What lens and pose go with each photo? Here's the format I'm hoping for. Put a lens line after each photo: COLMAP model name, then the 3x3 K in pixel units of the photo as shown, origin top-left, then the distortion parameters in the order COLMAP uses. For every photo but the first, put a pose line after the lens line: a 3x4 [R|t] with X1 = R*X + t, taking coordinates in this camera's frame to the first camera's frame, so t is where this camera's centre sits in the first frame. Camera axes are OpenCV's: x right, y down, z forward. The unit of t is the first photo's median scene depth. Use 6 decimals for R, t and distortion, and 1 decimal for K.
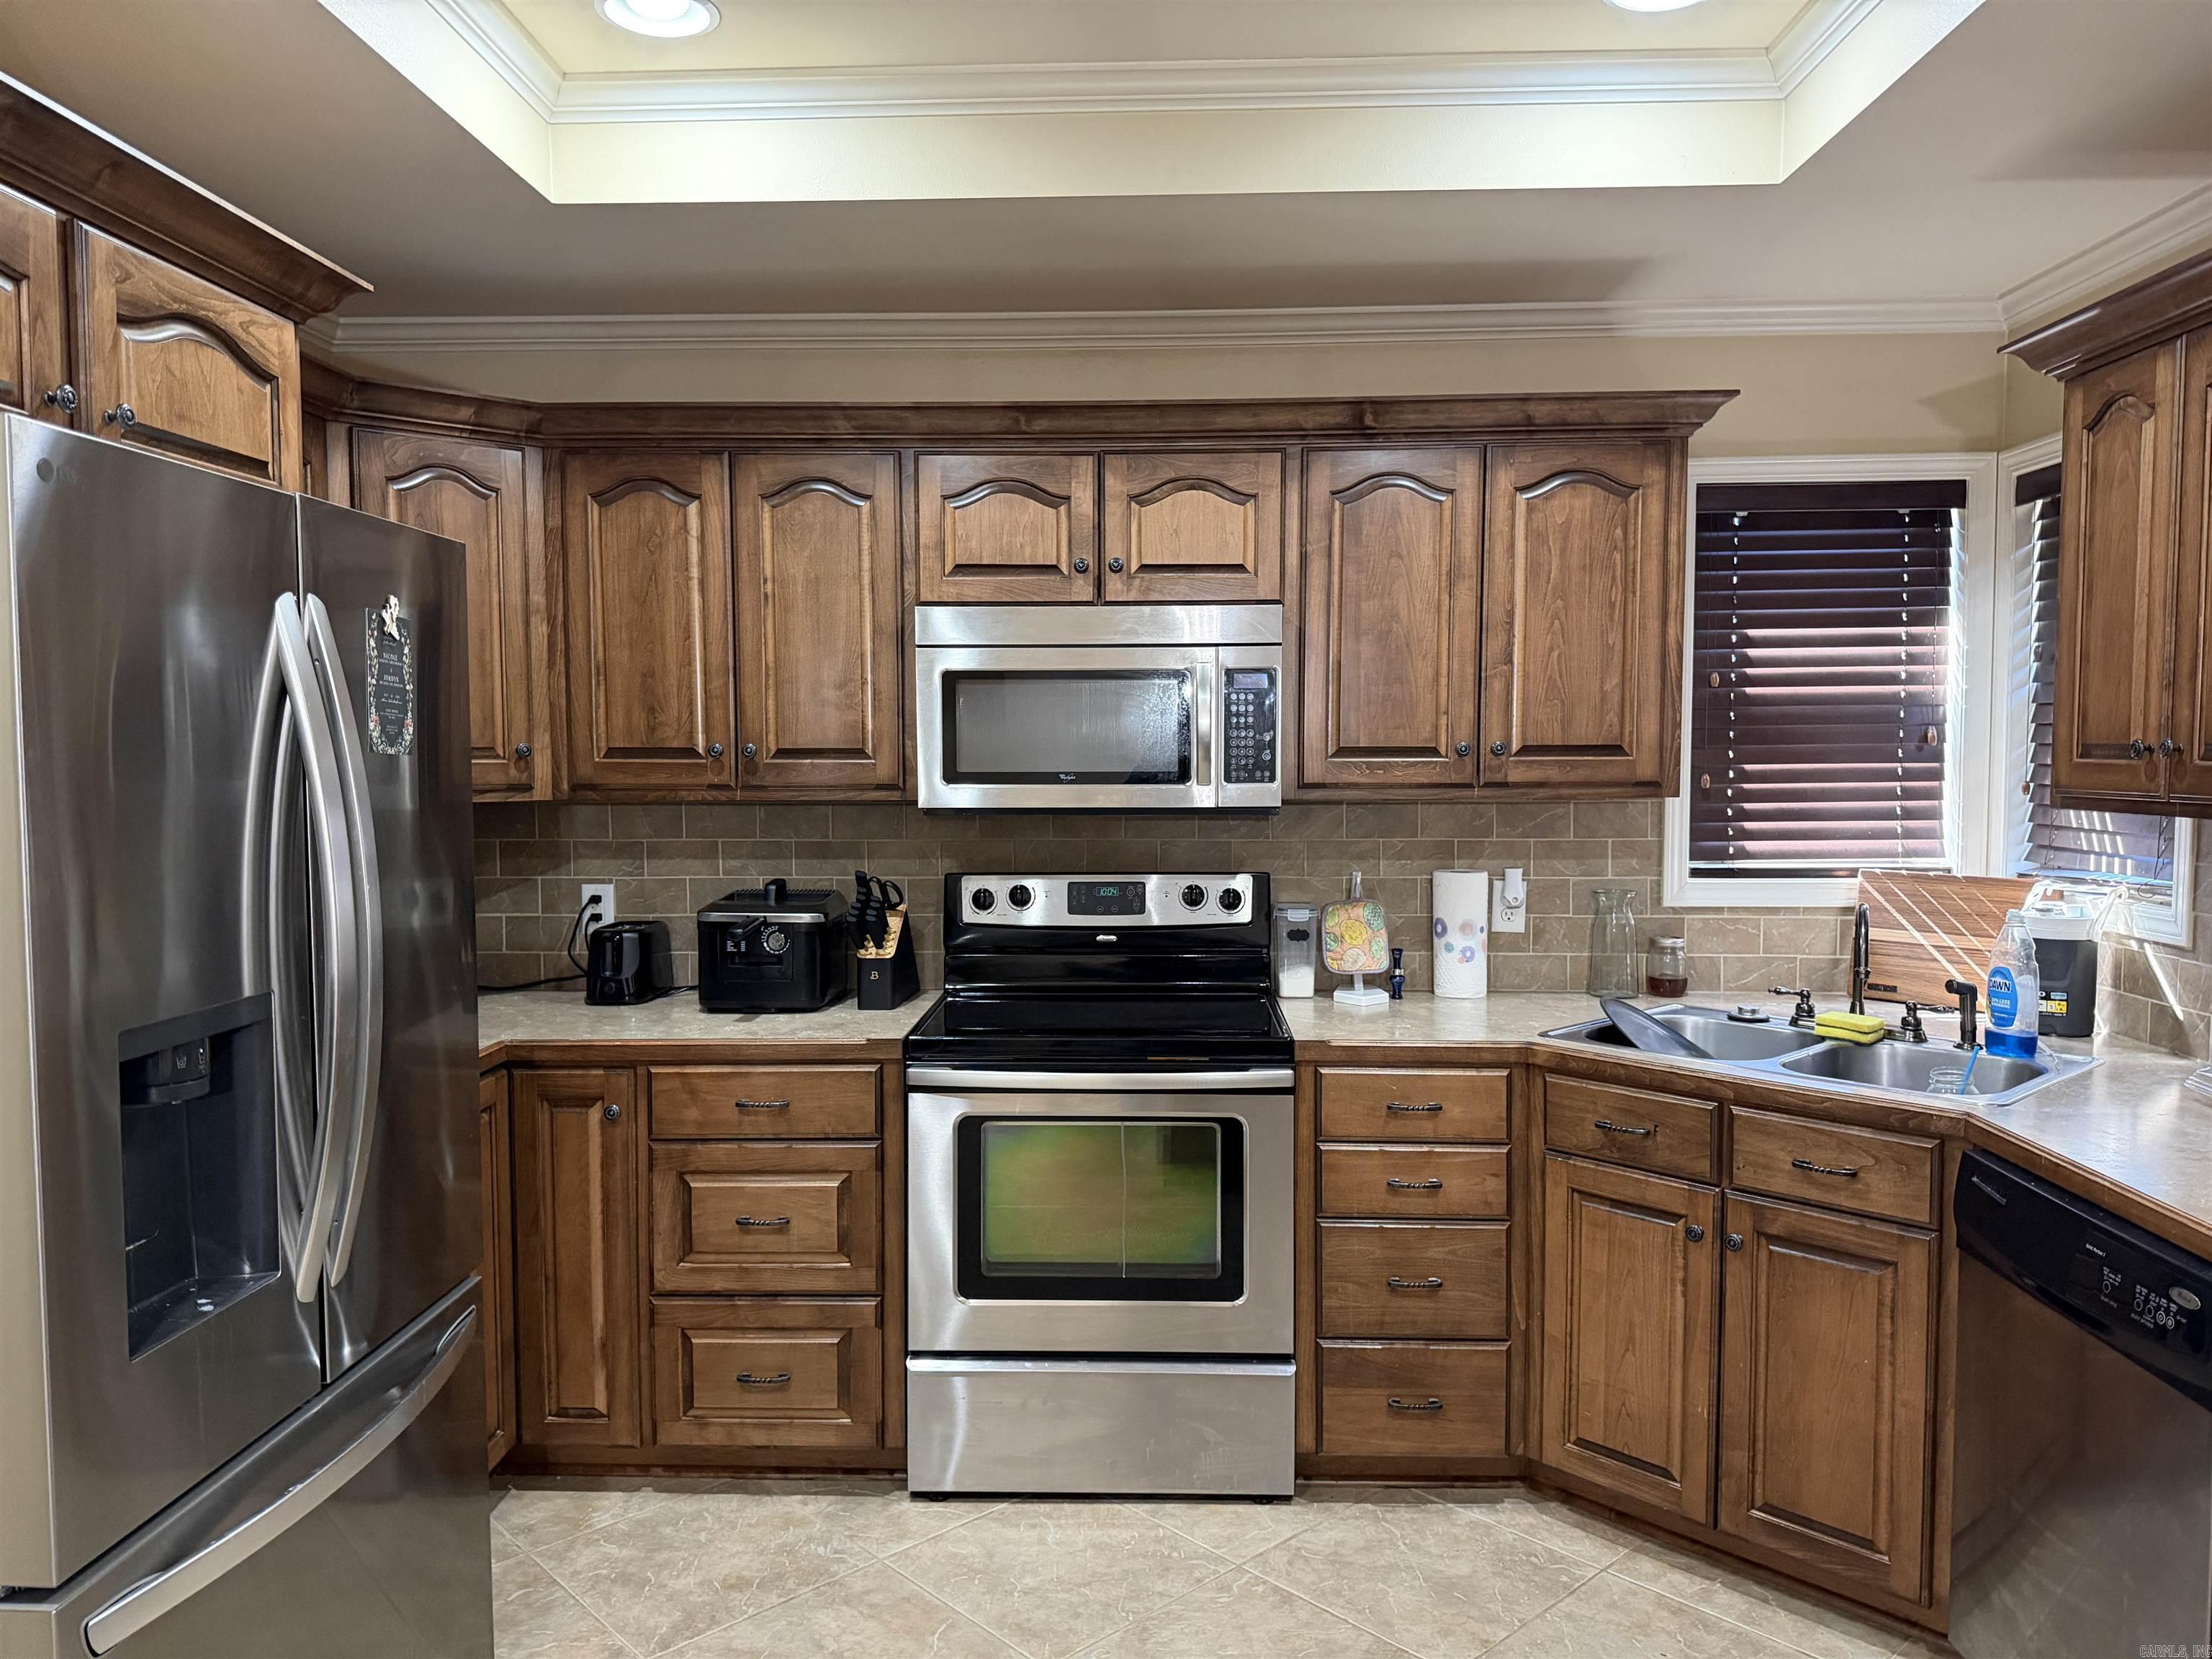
lens RADIAL K [[1559.3, 0, 1094.9], [0, 1559.3, 831.7], [0, 0, 1]] dist [0.055384, -0.064558]
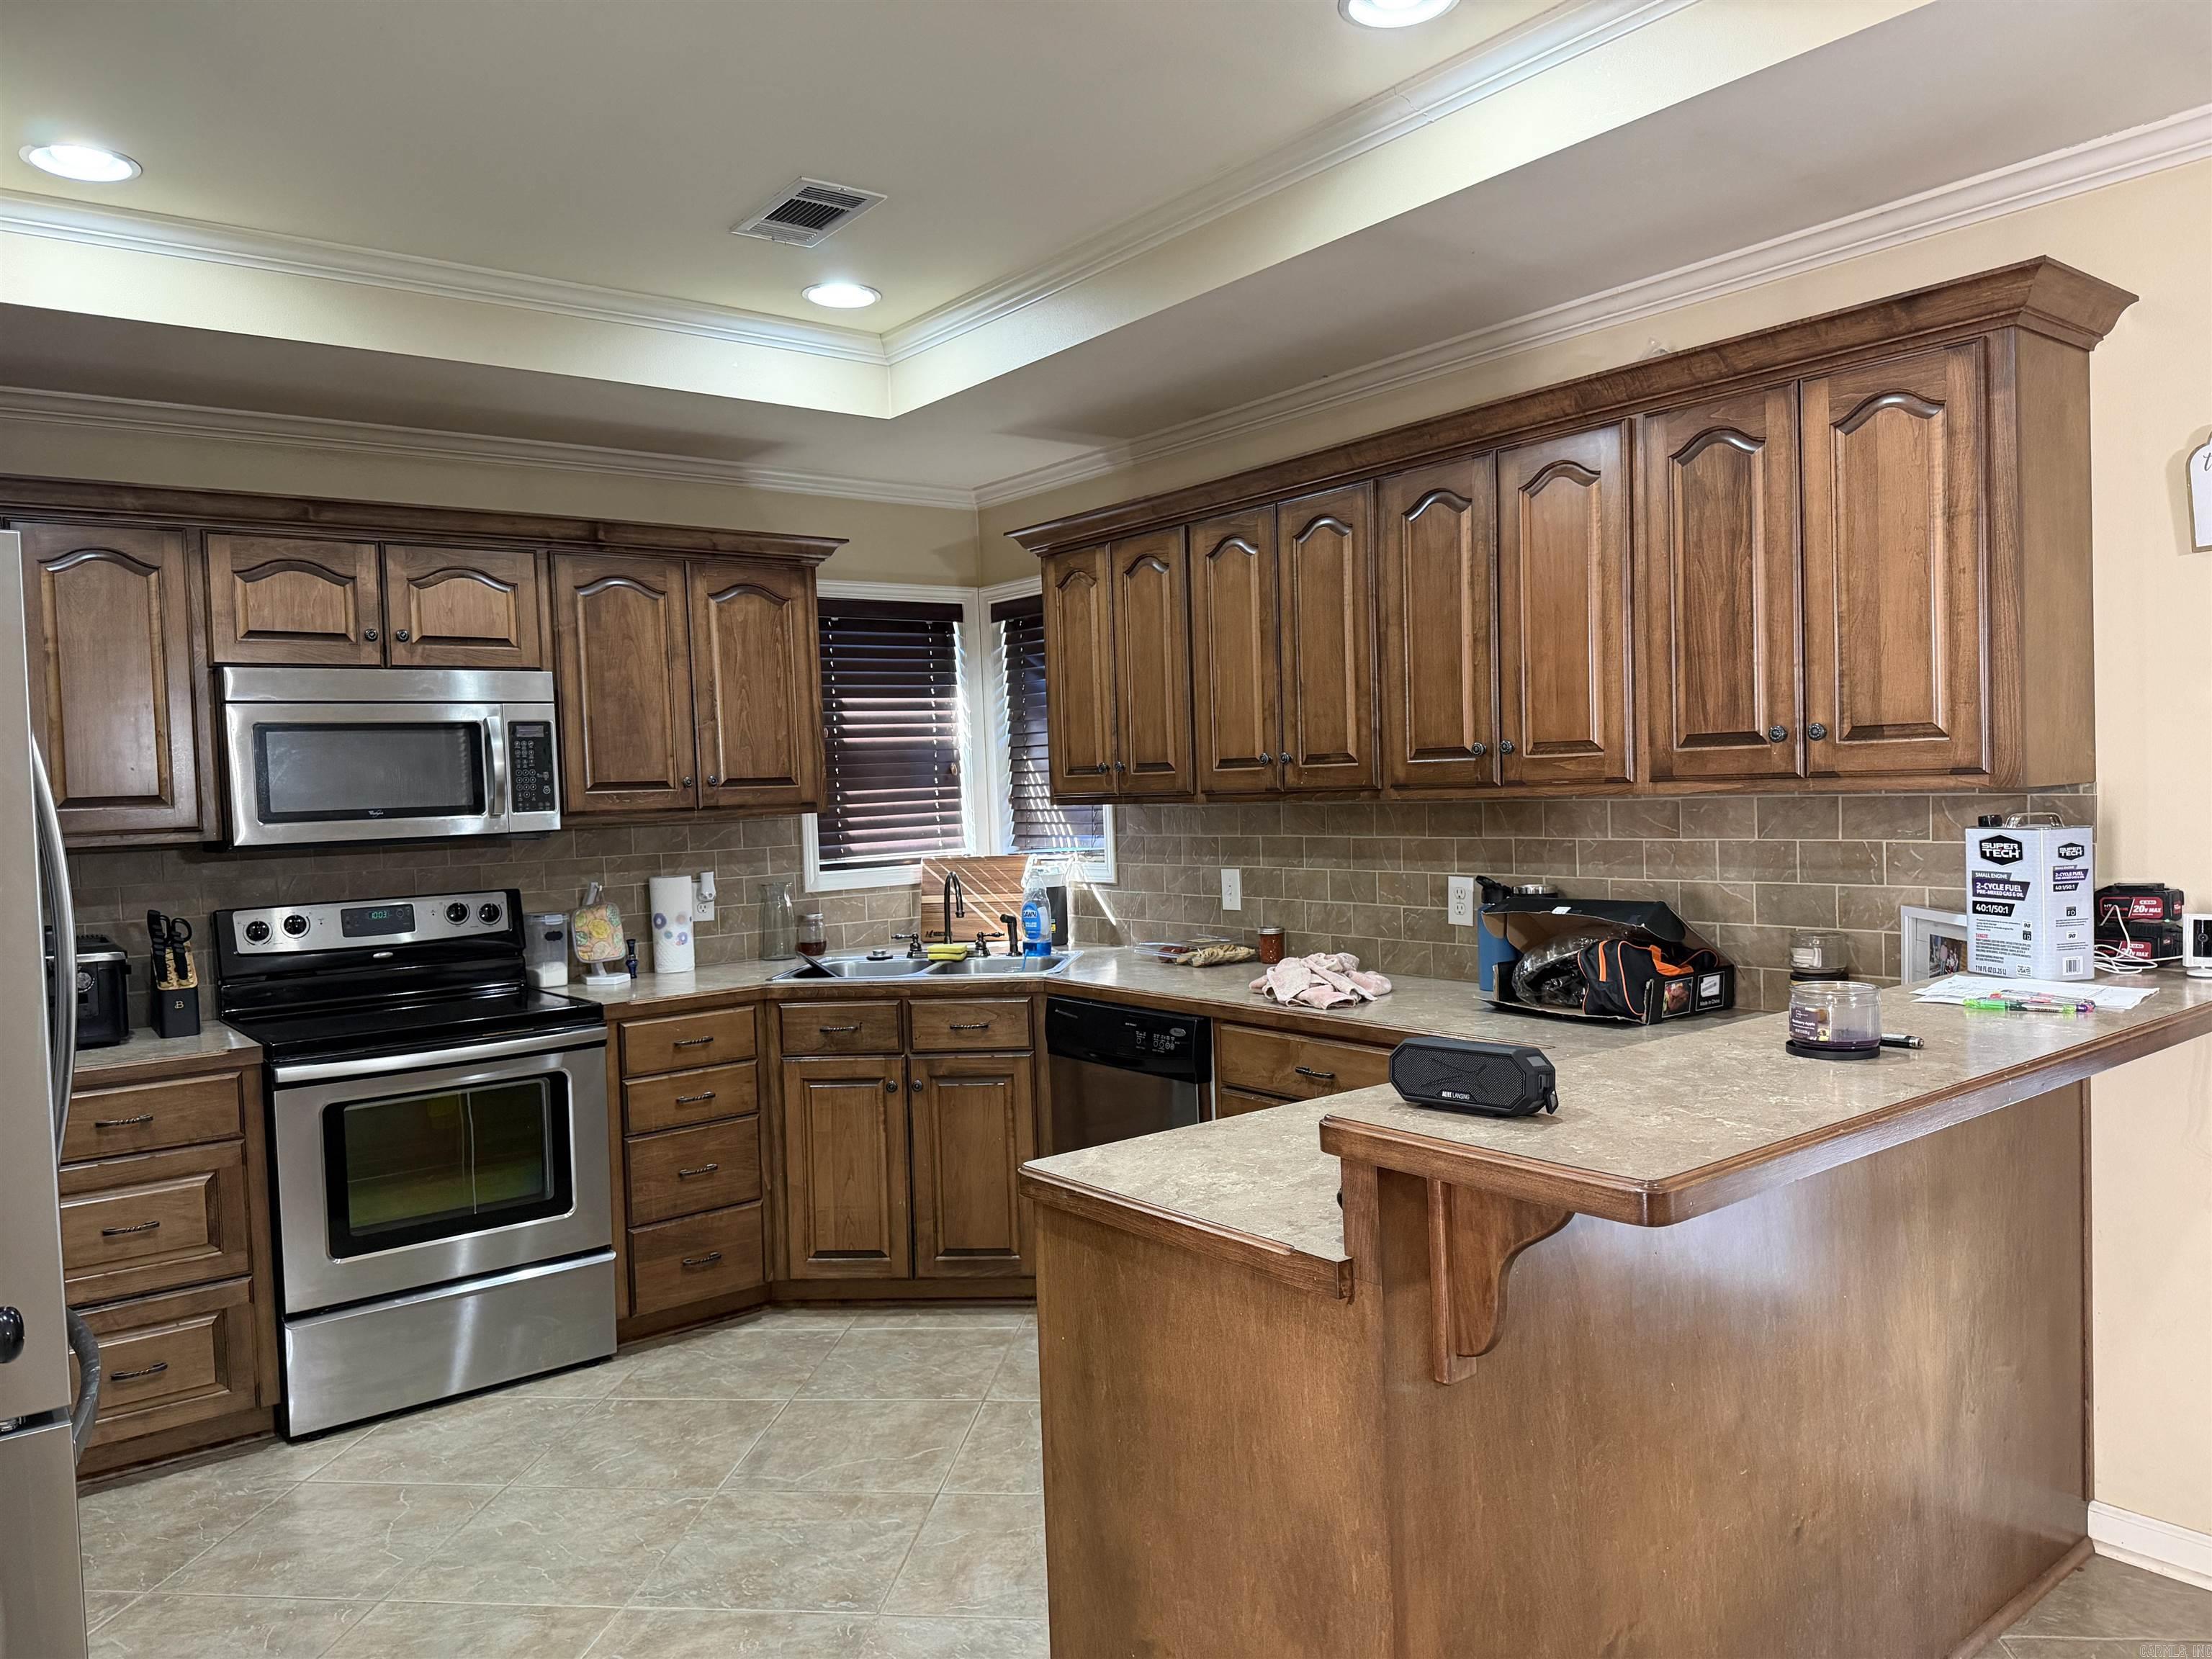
lens RADIAL K [[1559.3, 0, 1105.6], [0, 1559.3, 818.7], [0, 0, 1]] dist [0.055384, -0.064558]
pose [[0.760276, -0.038371, 0.648466, -0.394830], [0.069804, 0.997300, -0.022827, 0.037262], [-0.645838, 0.062620, 0.760902, -0.283809]]
